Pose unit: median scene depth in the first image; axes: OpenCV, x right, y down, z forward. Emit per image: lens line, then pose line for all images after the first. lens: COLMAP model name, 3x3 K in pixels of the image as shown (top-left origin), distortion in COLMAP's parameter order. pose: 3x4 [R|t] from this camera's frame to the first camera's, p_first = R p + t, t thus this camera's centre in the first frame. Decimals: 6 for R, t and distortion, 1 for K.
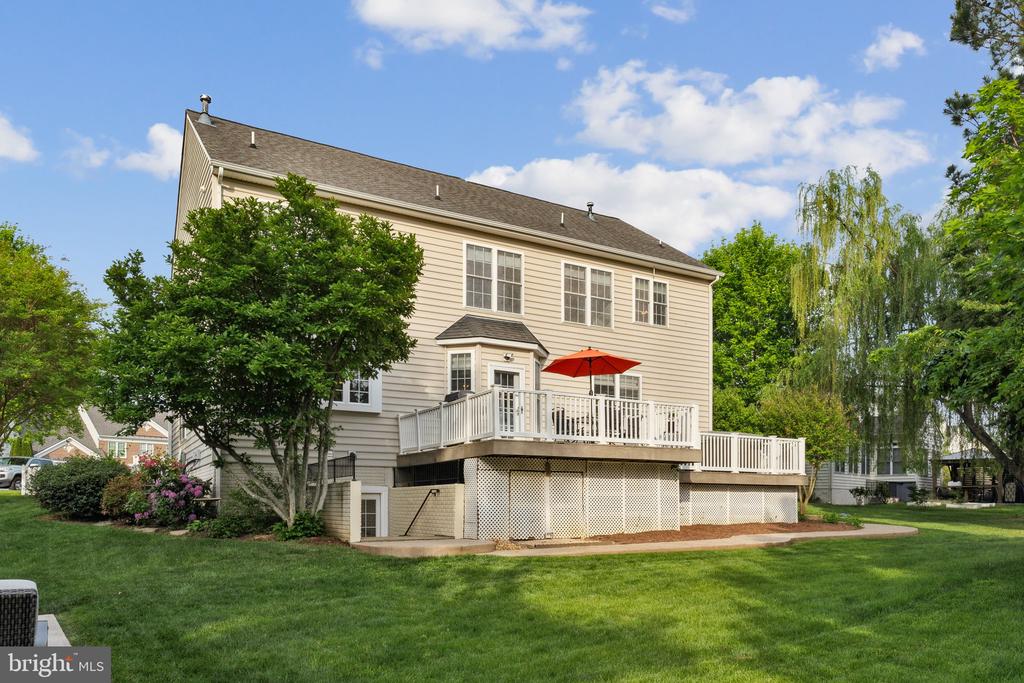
lens RADIAL K [[685.4, 0, 512.0], [0, 685.4, 341.5], [0, 0, 1]] dist [0.000863, 0.000234]
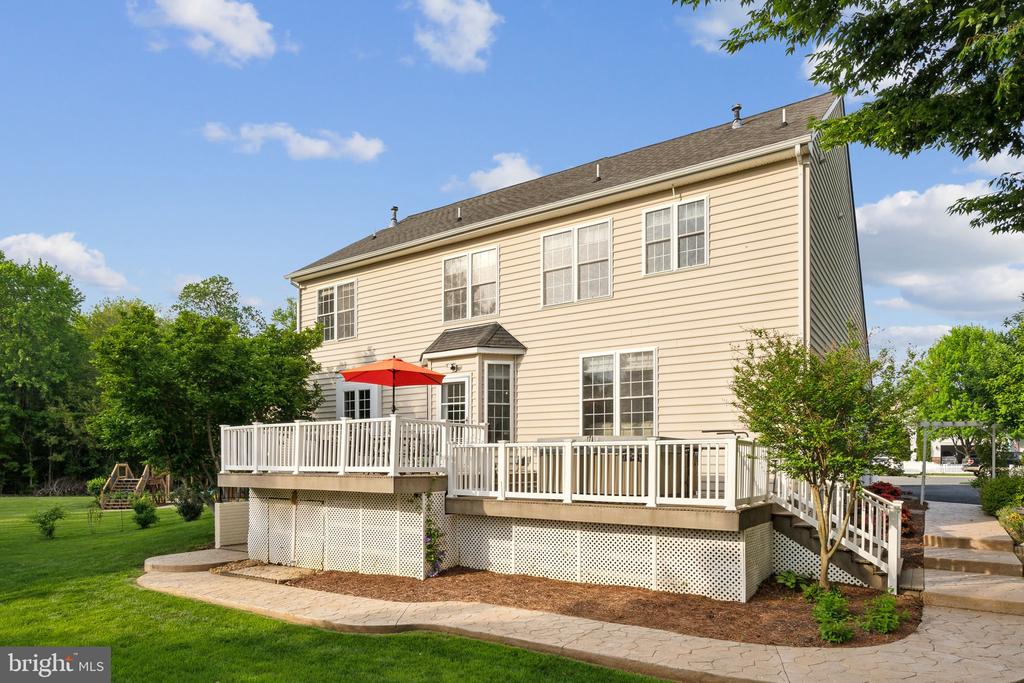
lens RADIAL K [[609.2, 0, 512.0], [0, 609.2, 341.5], [0, 0, 1]] dist [0.000409, 0.000019]
pose [[0.444452, -0.168555, -0.879802, 0.783964], [0.208984, 0.974548, -0.081133, 0.073007], [0.871084, -0.147805, 0.468365, 0.658719]]
